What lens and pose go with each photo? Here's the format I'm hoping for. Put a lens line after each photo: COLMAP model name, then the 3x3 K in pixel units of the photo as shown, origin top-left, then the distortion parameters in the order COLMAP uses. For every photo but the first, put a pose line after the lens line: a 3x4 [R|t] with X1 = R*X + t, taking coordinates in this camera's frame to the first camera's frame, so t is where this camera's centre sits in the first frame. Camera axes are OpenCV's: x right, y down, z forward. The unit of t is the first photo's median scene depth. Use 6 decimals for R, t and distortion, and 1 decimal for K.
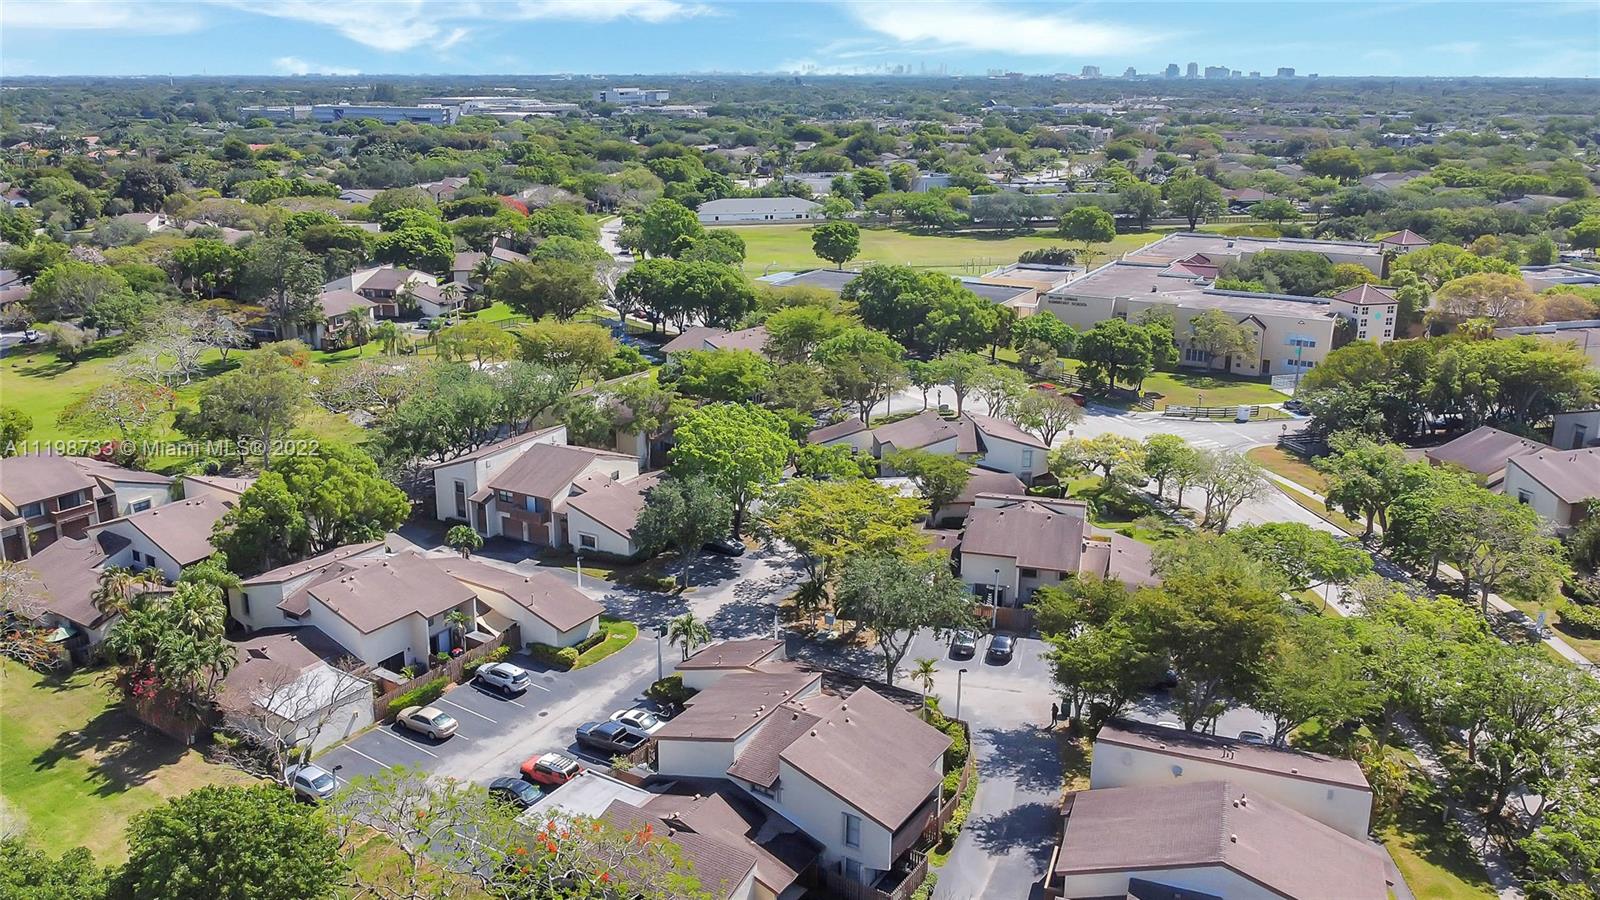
lens RADIAL K [[1196.8, 0, 804.1], [0, 1196.8, 441.6], [0, 0, 1]] dist [-0.003286, -0.010592]
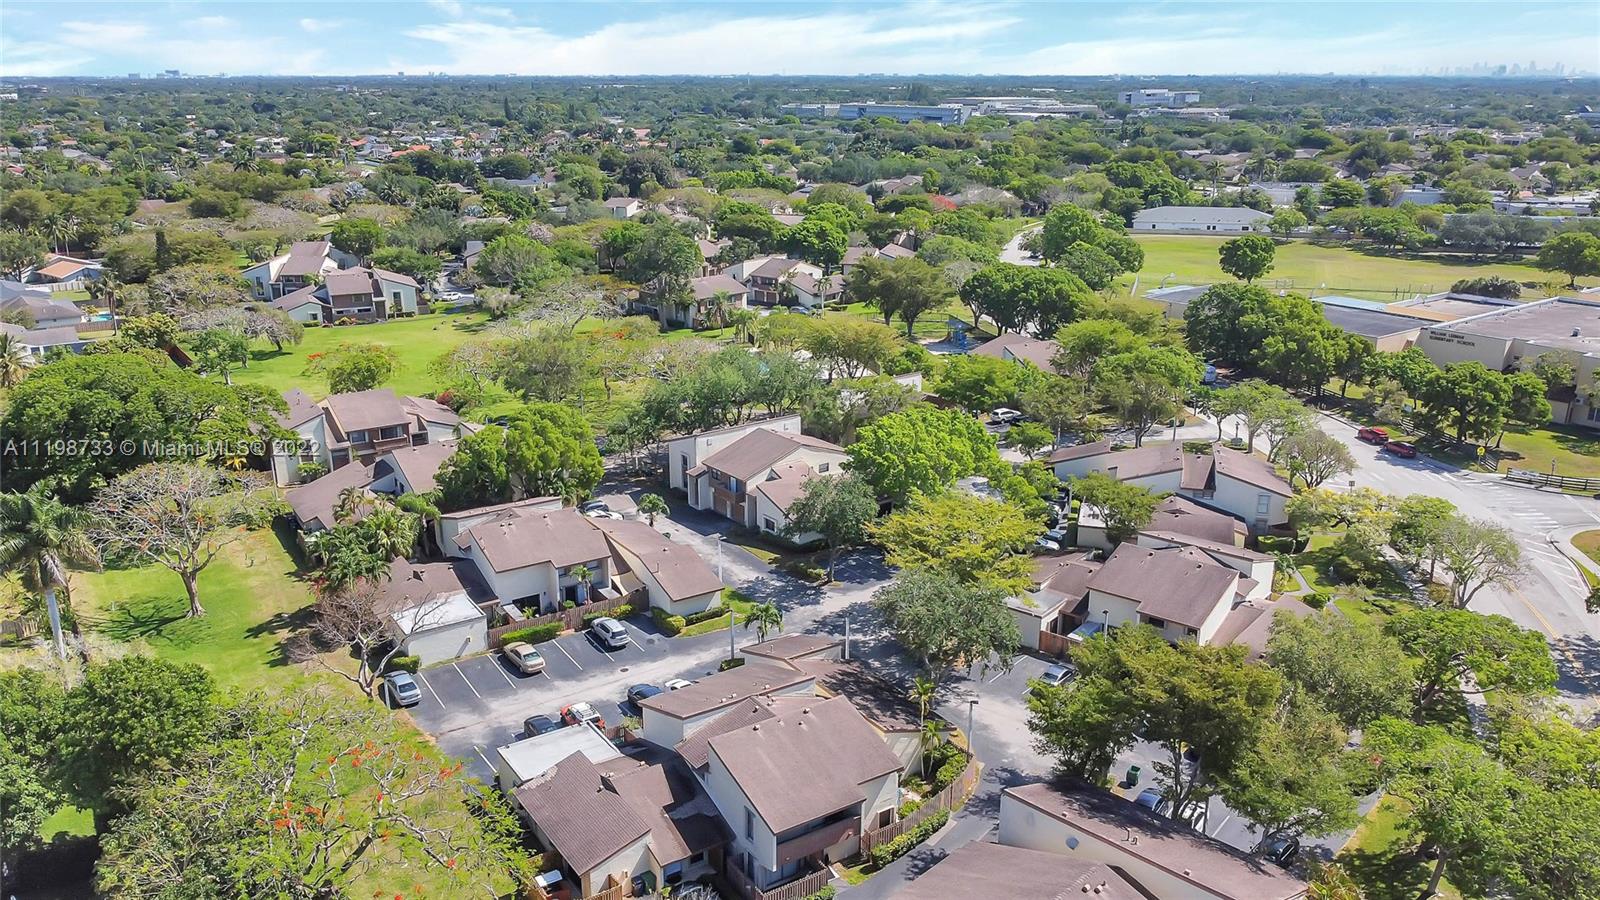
lens RADIAL K [[1196.8, 0, 846.1], [0, 1196.8, 486.5], [0, 0, 1]] dist [-0.003286, -0.010592]
pose [[0.921715, 0.125248, -0.367090, 0.176792], [-0.112824, 0.992080, 0.055203, -0.010552], [0.371097, -0.009465, 0.928546, 0.033700]]
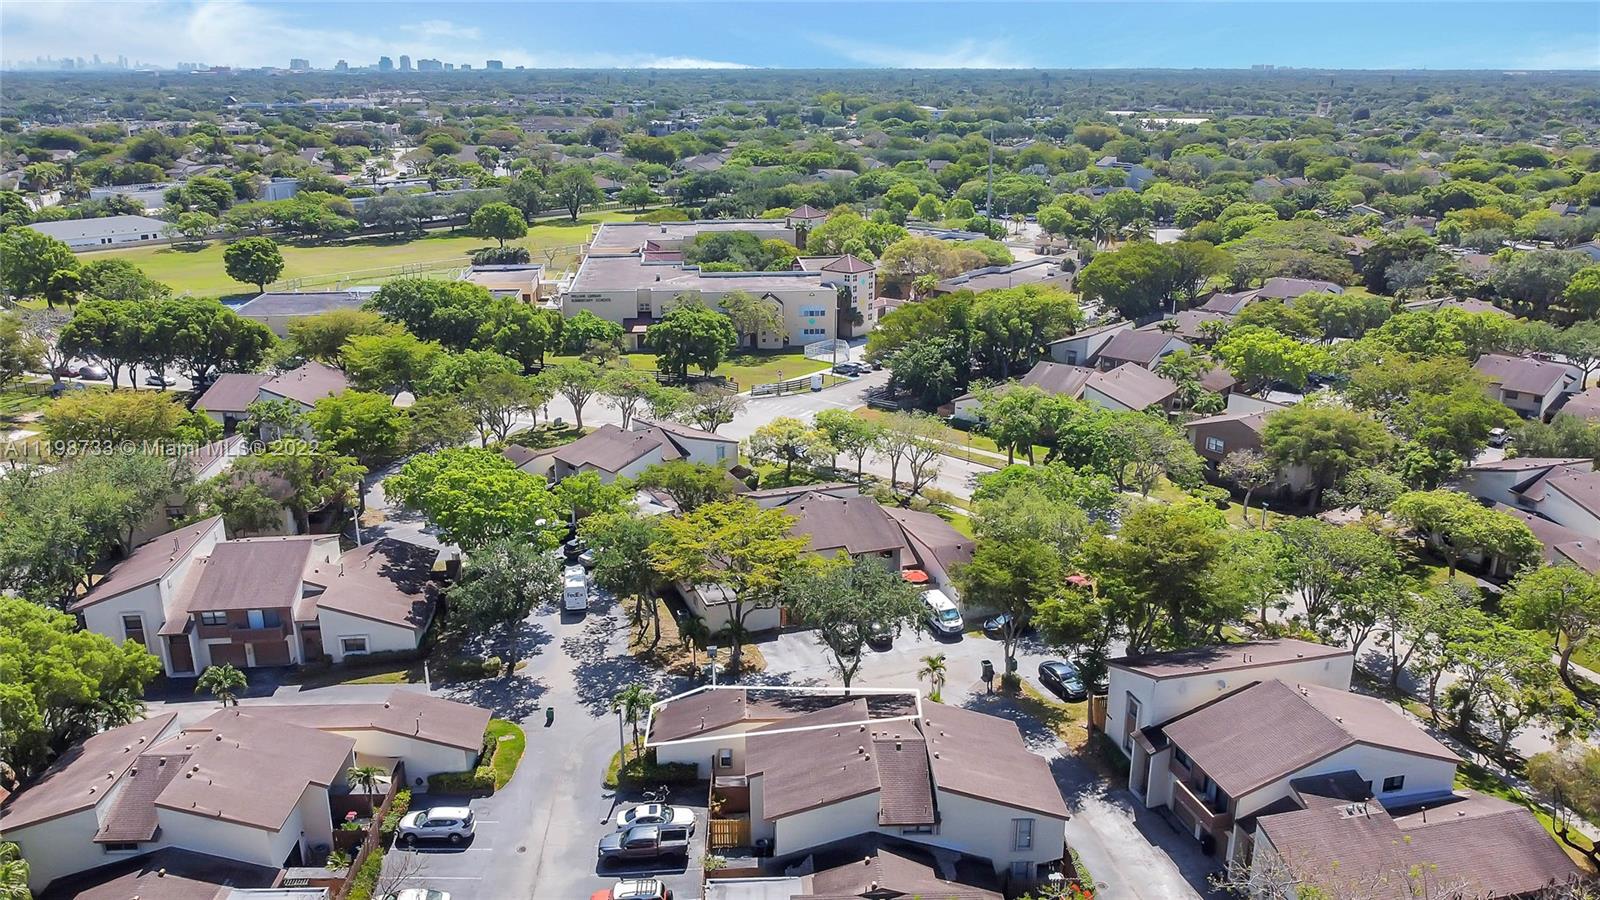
lens RADIAL K [[1196.8, 0, 791.6], [0, 1196.8, 451.5], [0, 0, 1]] dist [-0.003286, -0.010592]
pose [[0.824121, -0.174084, 0.538999, -0.236776], [0.167062, 0.983972, 0.062365, -0.031960], [-0.541217, 0.038650, 0.839994, 0.101711]]
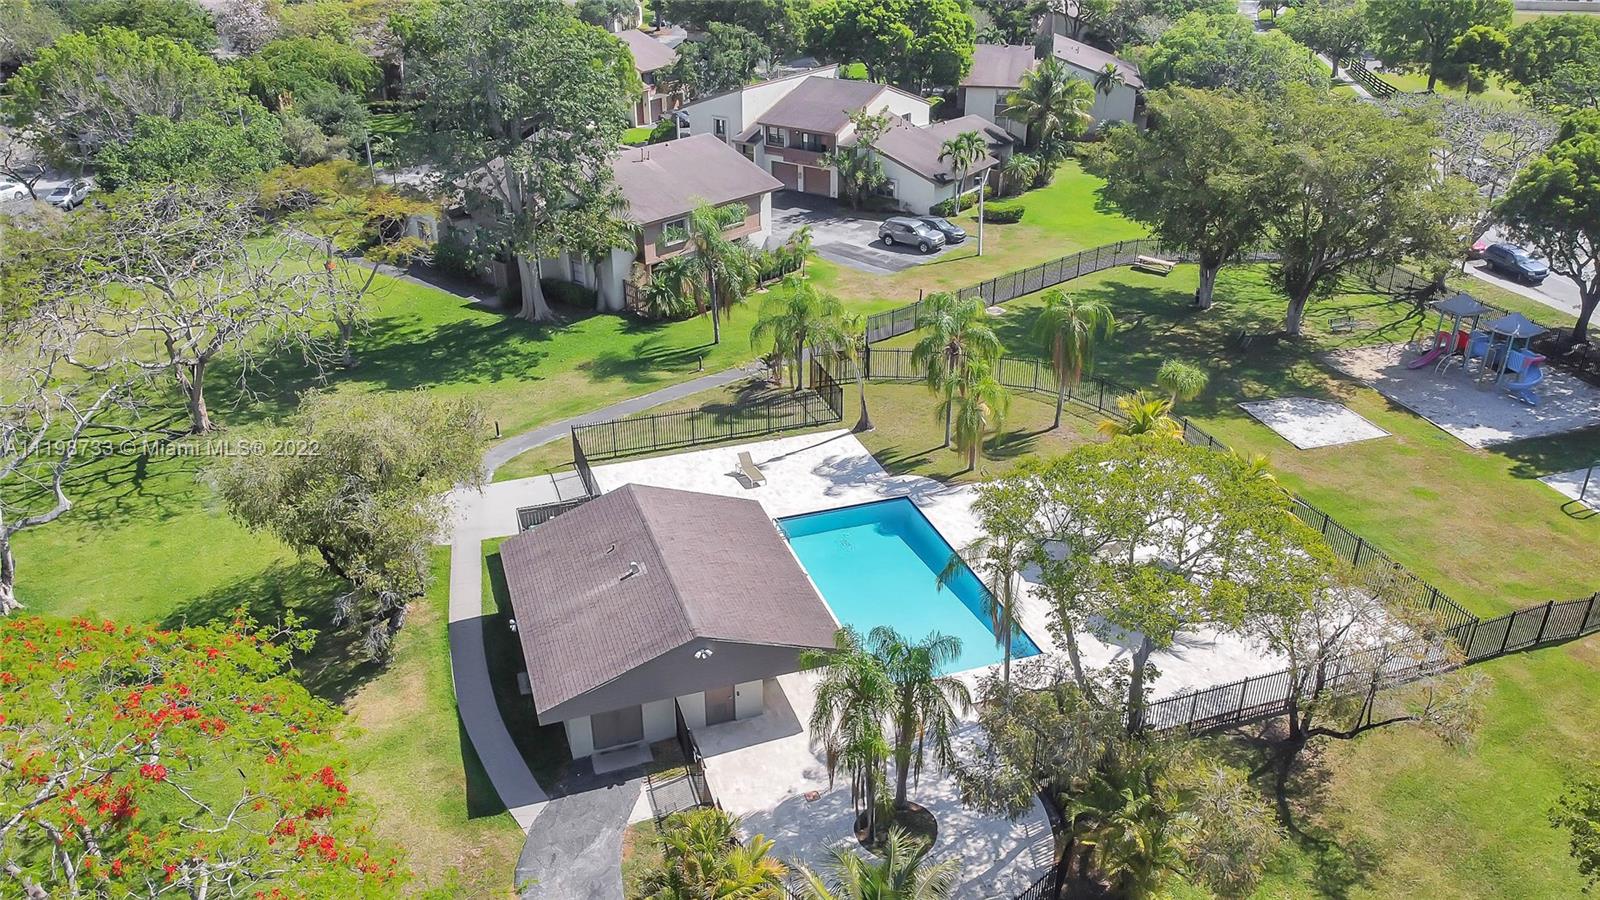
lens RADIAL K [[1196.8, 0, 809.5], [0, 1196.8, 454.5], [0, 0, 1]] dist [-0.003286, -0.010592]
pose [[0.933846, 0.157489, -0.321136, -0.266707], [-0.097762, 0.976043, 0.194378, -0.131471], [0.344055, -0.150125, 0.926870, 0.796592]]
